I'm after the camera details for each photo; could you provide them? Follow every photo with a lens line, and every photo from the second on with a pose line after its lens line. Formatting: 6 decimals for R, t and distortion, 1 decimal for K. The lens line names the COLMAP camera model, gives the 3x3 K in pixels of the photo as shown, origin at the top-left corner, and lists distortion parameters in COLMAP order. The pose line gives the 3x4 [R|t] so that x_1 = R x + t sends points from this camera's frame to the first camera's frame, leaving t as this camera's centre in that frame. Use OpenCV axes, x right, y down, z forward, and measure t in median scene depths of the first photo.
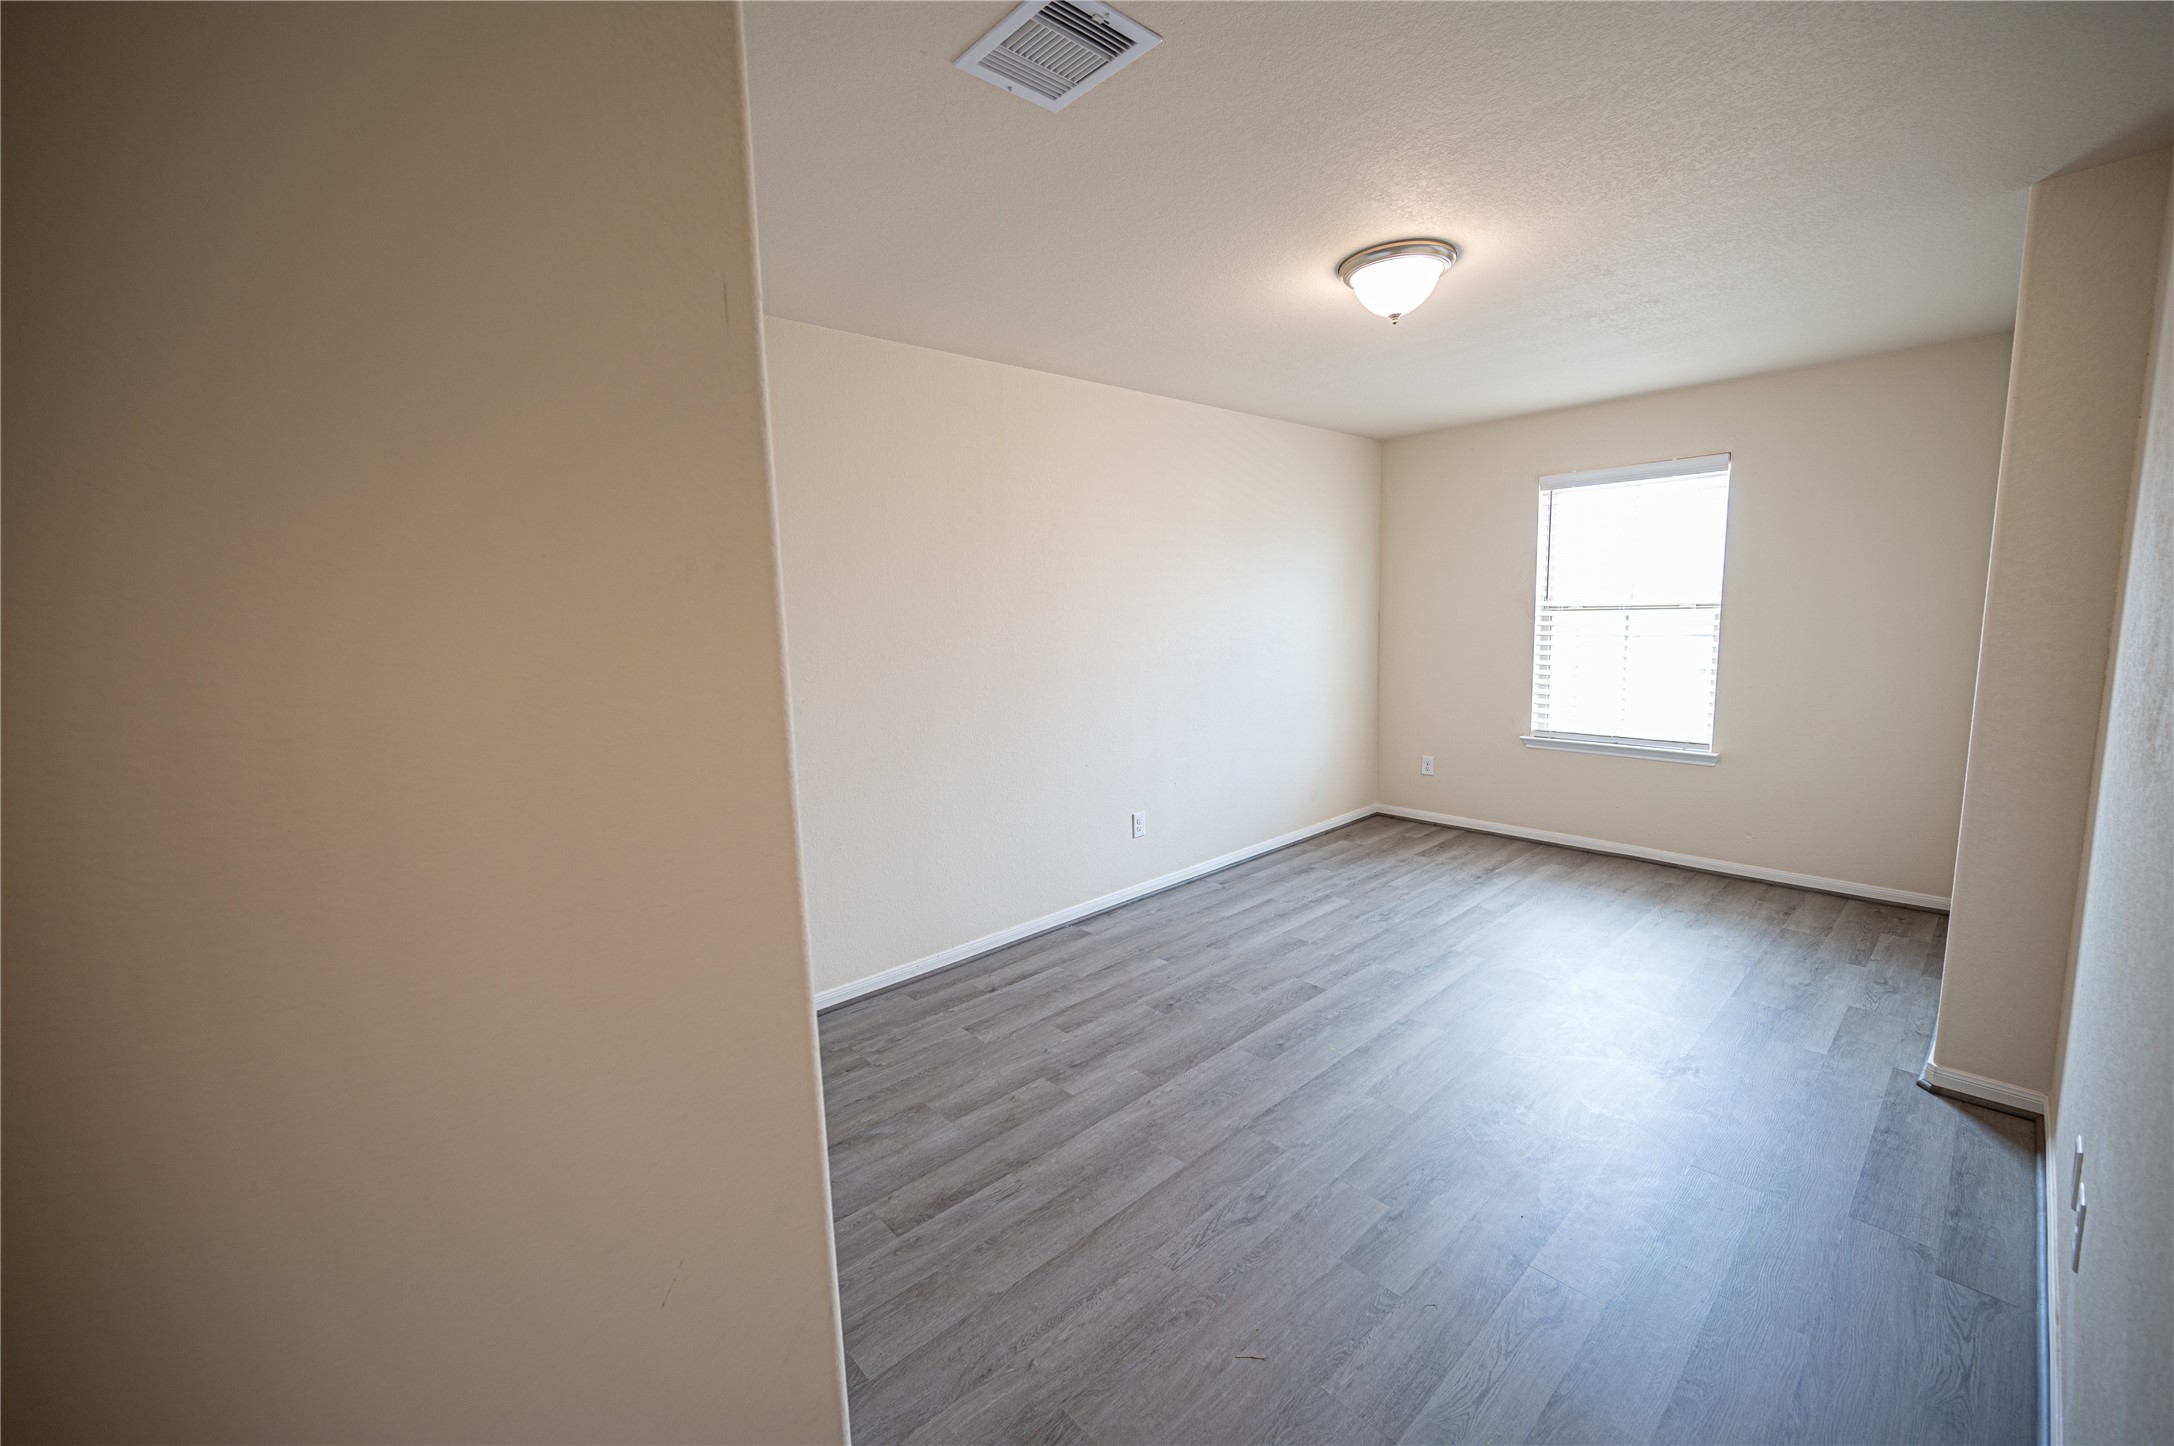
lens RADIAL K [[852.6, 0, 1078.7], [0, 852.6, 723.8], [0, 0, 1]] dist [0.000295, 0.000488]
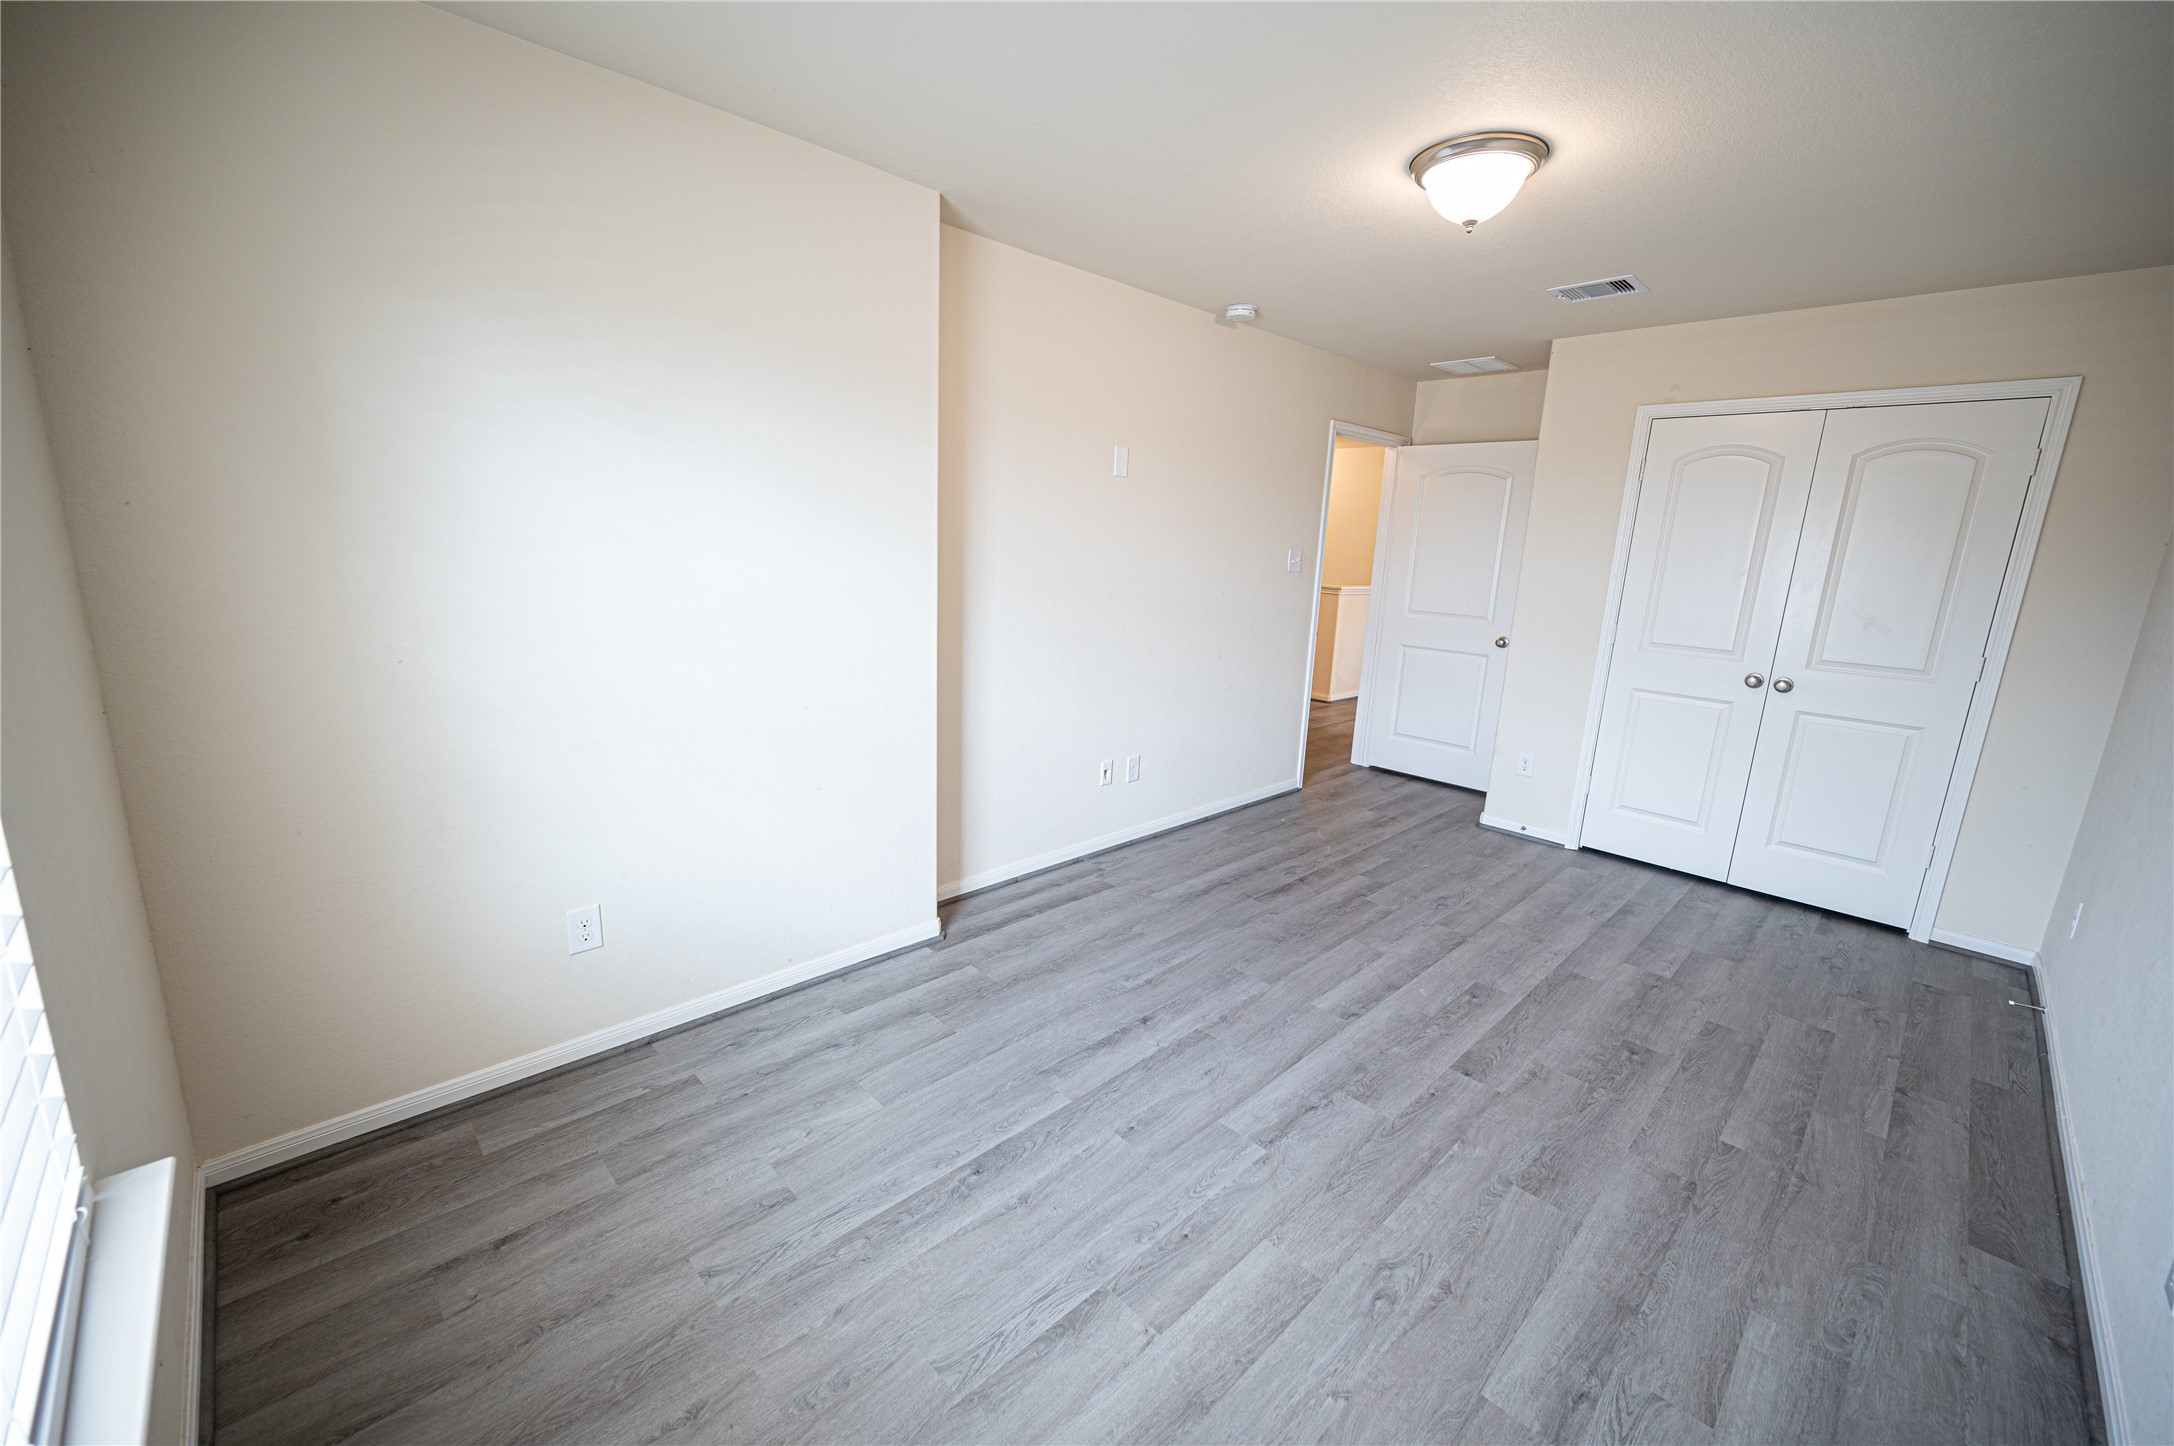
lens RADIAL K [[852.6, 0, 1078.0], [0, 852.6, 713.8], [0, 0, 1]] dist [0.000295, 0.000488]
pose [[-0.999339, -0.005137, -0.035977, 0.623952], [-0.017036, 0.940669, 0.338897, -0.225818], [0.032102, 0.339286, -0.940135, 1.530729]]
